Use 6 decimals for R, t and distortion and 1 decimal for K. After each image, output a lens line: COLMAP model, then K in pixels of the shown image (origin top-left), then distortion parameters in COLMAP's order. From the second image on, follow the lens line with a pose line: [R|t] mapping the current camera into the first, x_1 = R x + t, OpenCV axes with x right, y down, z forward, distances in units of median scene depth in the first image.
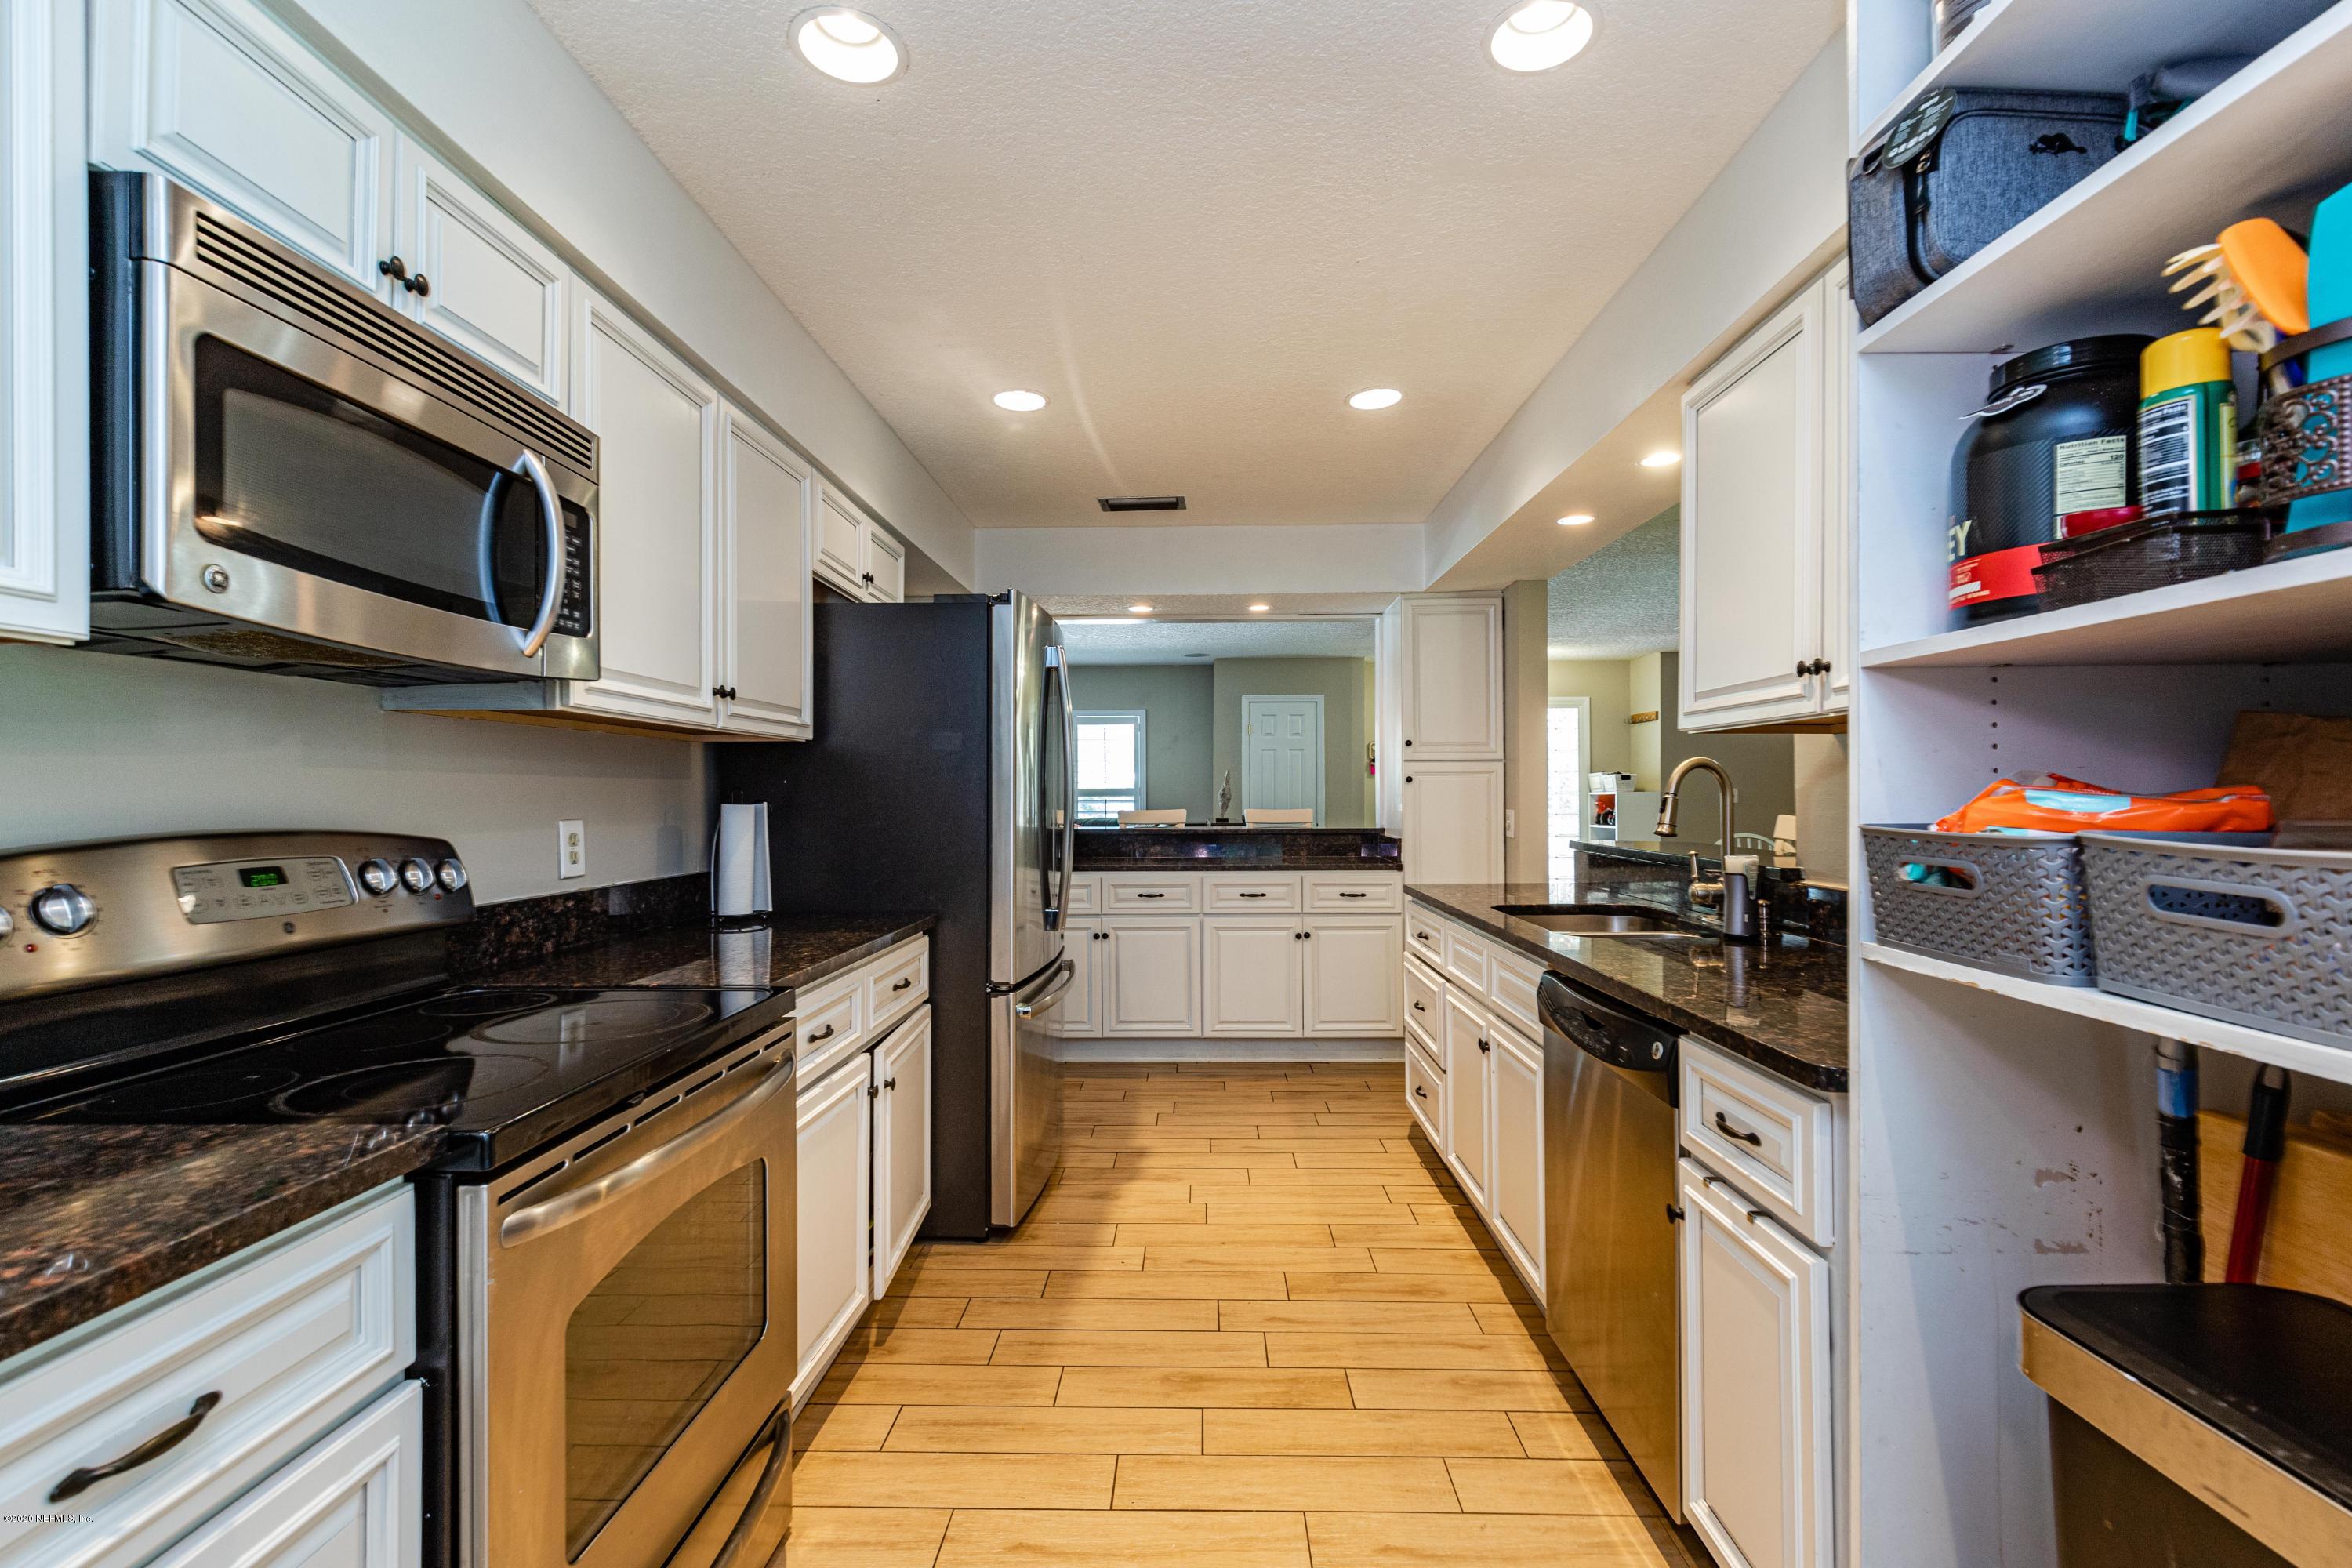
lens RADIAL K [[1057.8, 0, 1181.8], [0, 1057.8, 790.8], [0, 0, 1]] dist [0.004219, -0.003683]
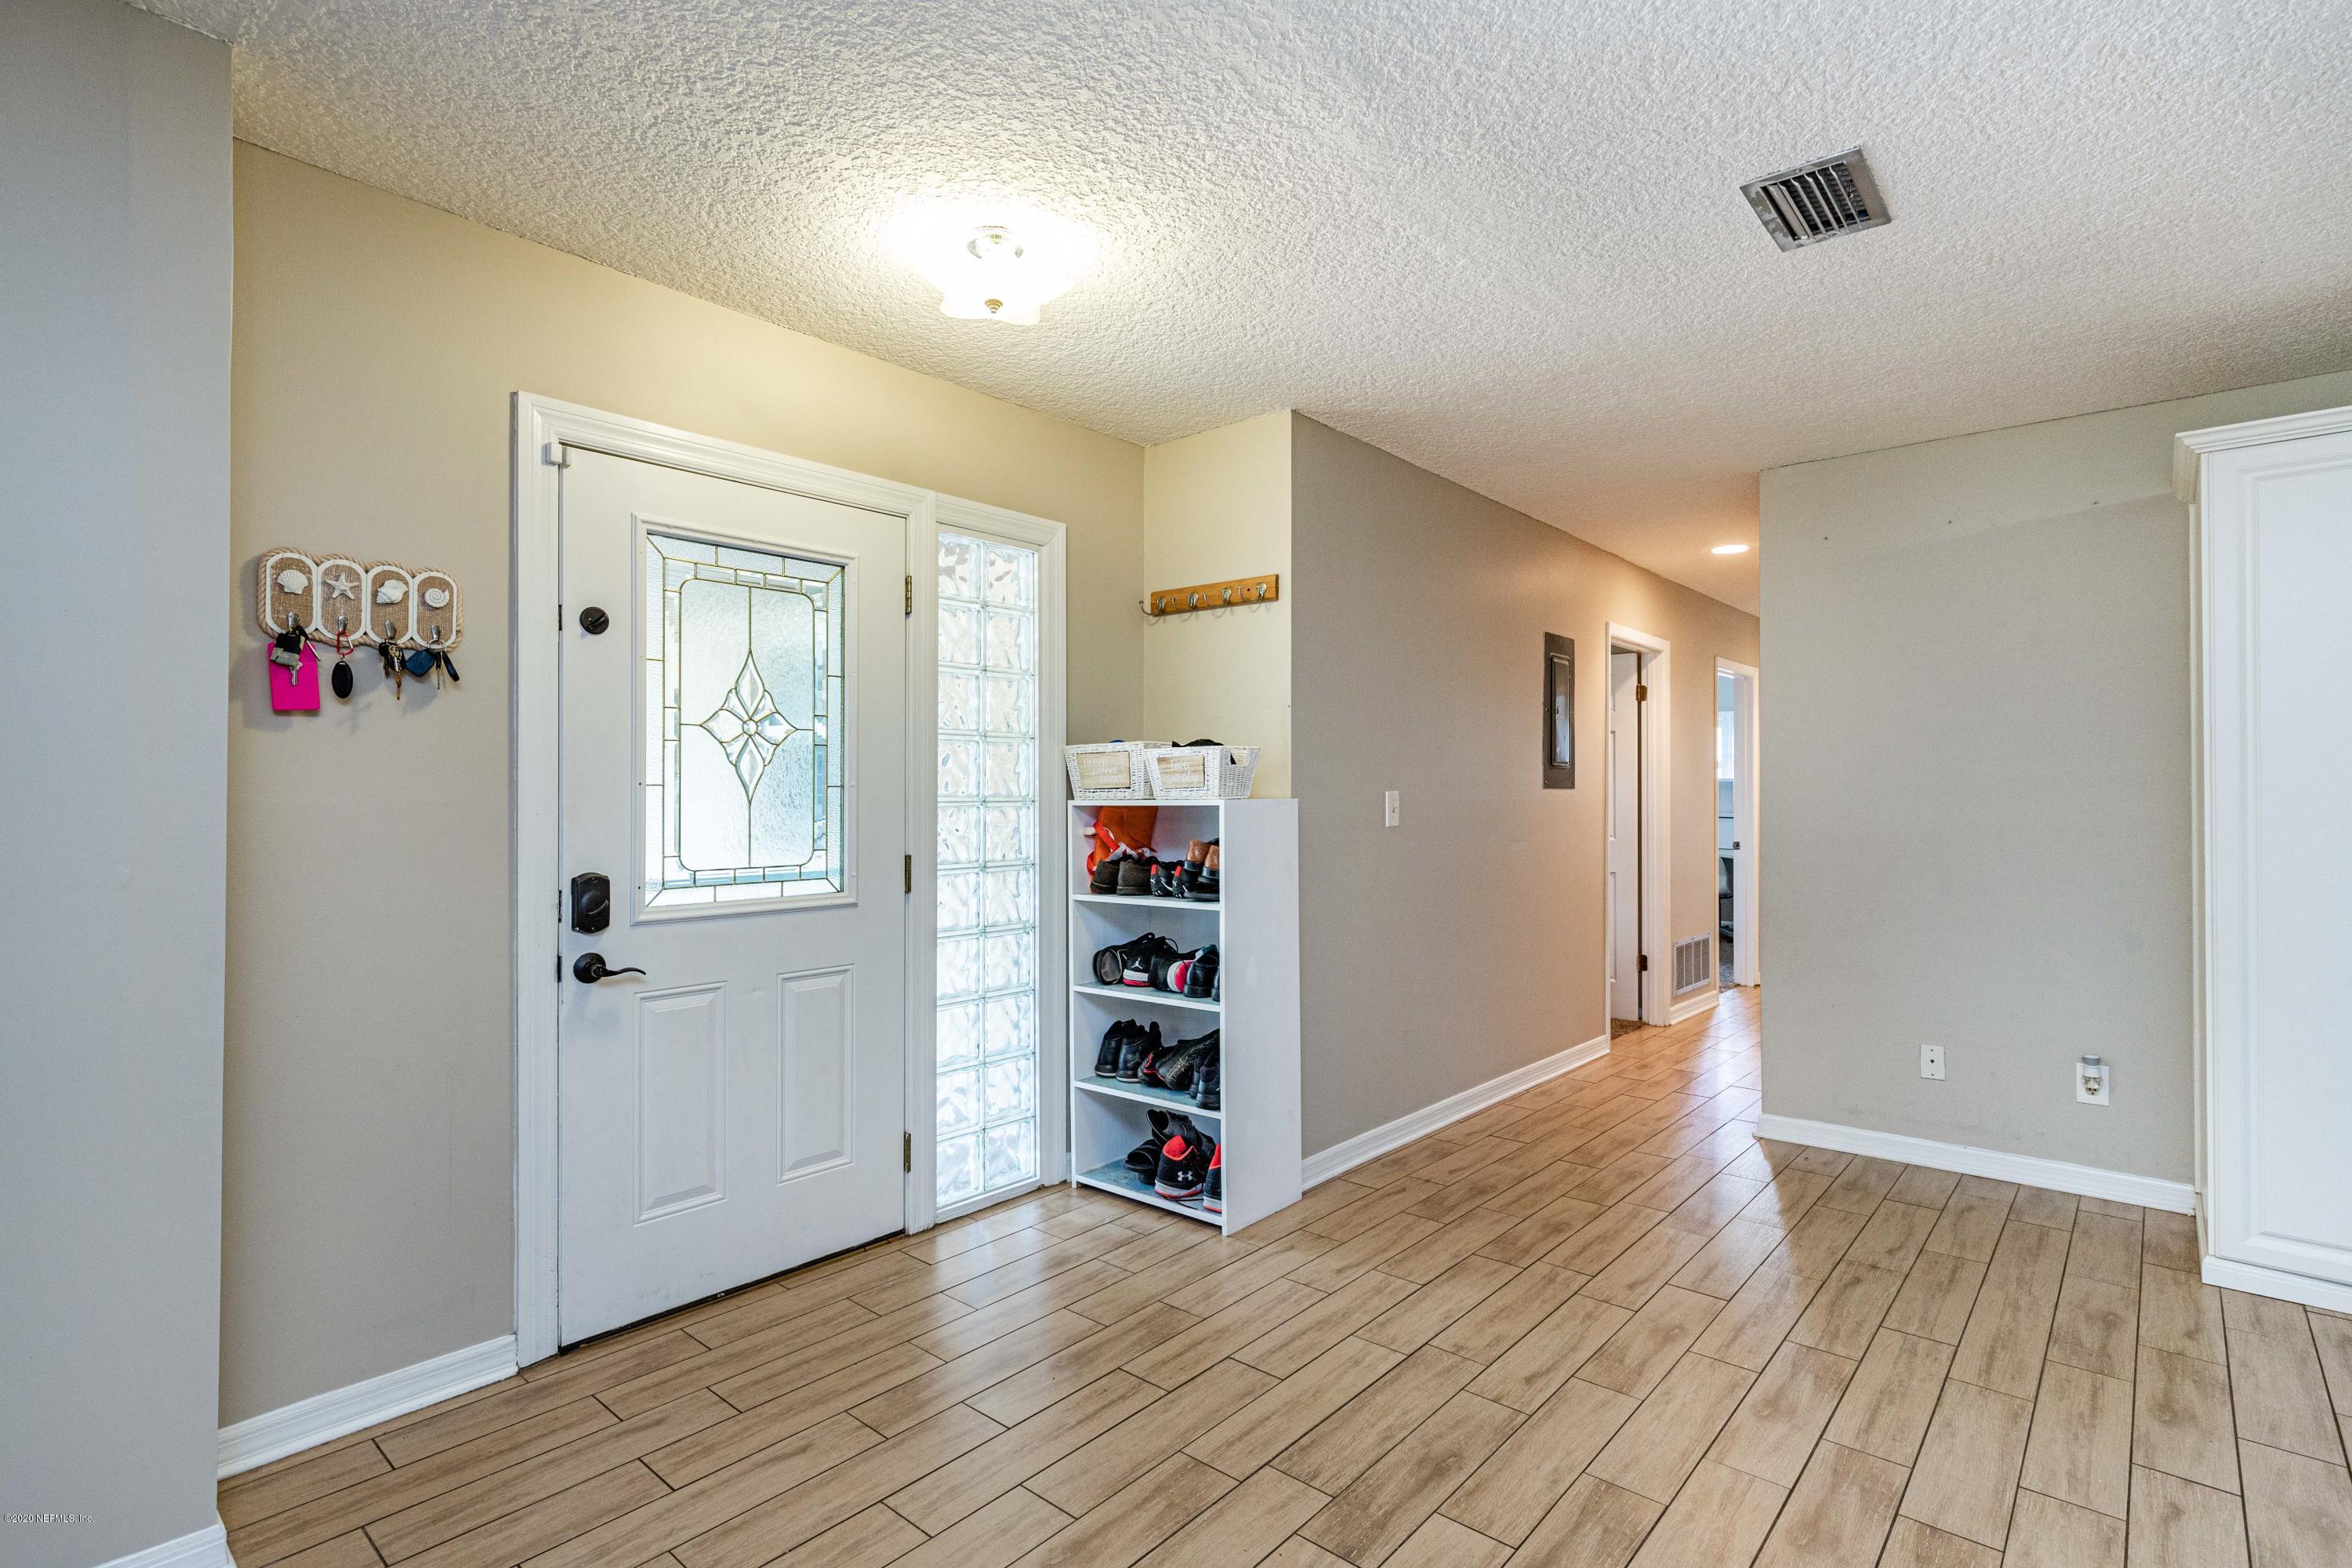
lens RADIAL K [[1126.1, 0, 1184.1], [0, 1126.1, 787.3], [0, 0, 1]] dist [-0.001191, -0.000667]
pose [[0.645944, 0.007083, 0.763352, 0.562690], [-0.008685, 0.999960, -0.001929, -0.008476], [-0.763335, -0.005384, 0.645980, 3.223993]]
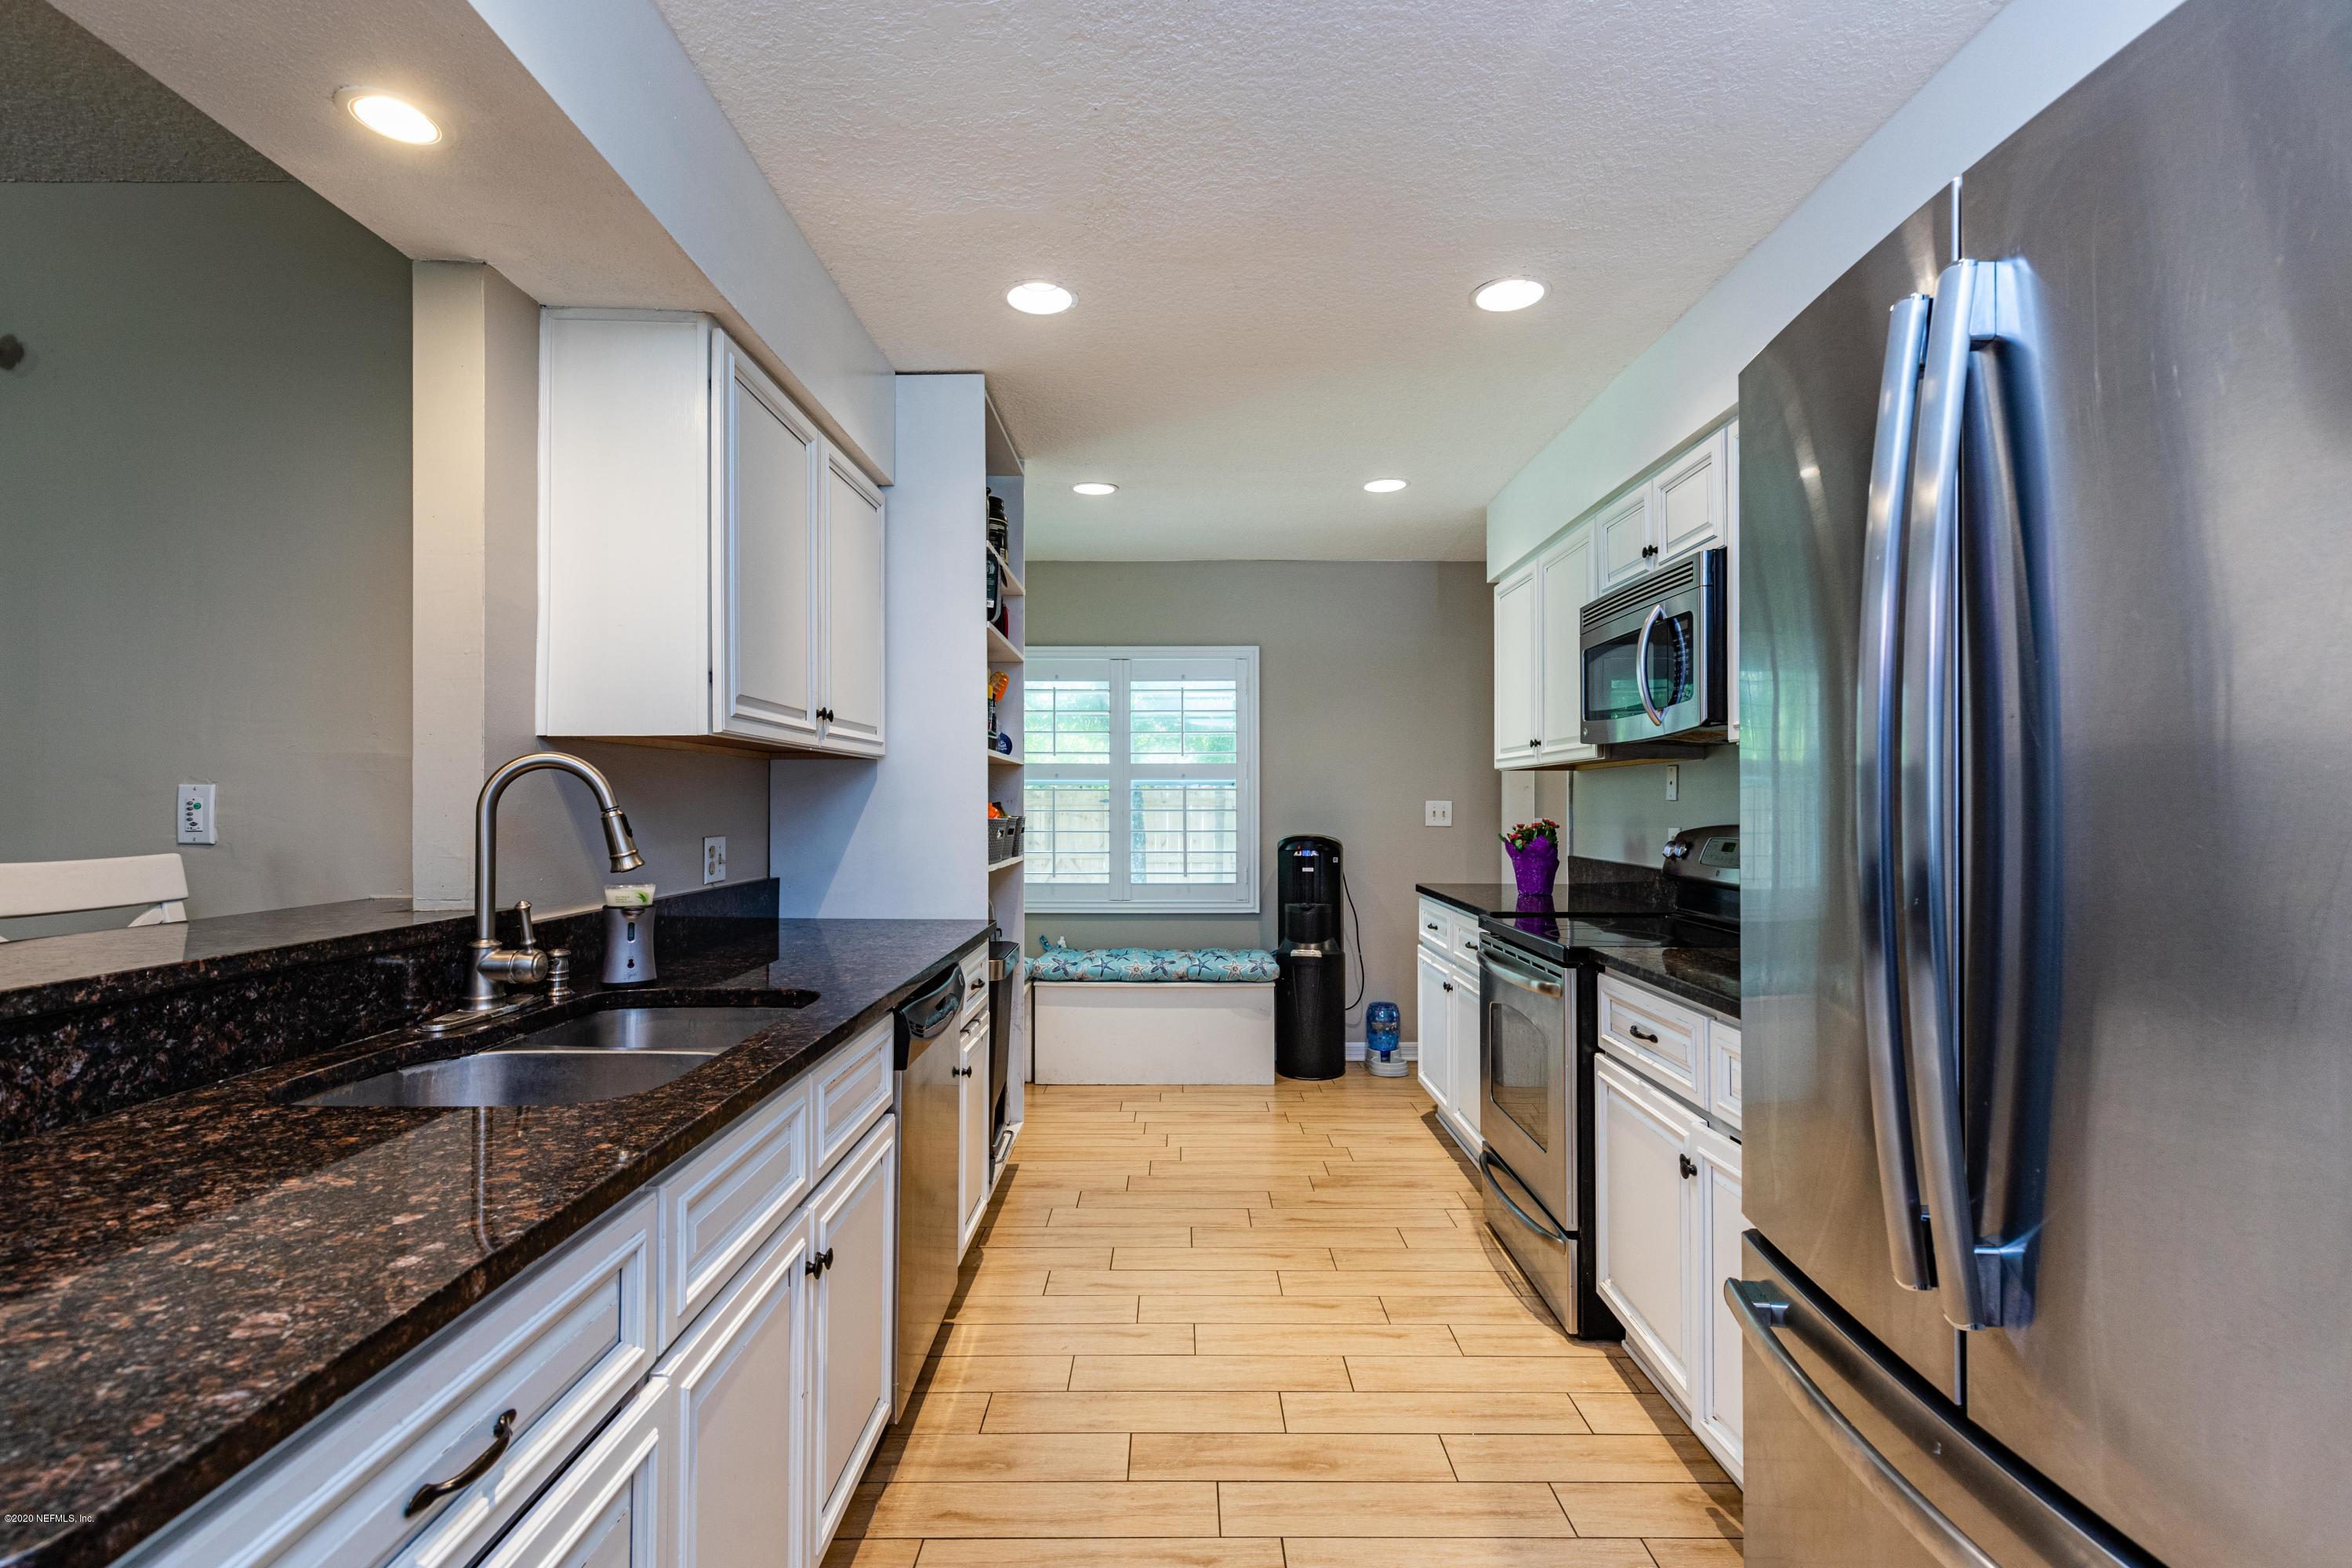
lens RADIAL K [[1104.6, 0, 1175.9], [0, 1104.6, 793.6], [0, 0, 1]] dist [0.008572, -0.000913]
pose [[-0.999926, 0.003134, -0.011755, 0.124554], [0.003279, 0.999919, -0.012297, 0.003634], [0.011715, -0.012335, -0.999855, 1.891410]]
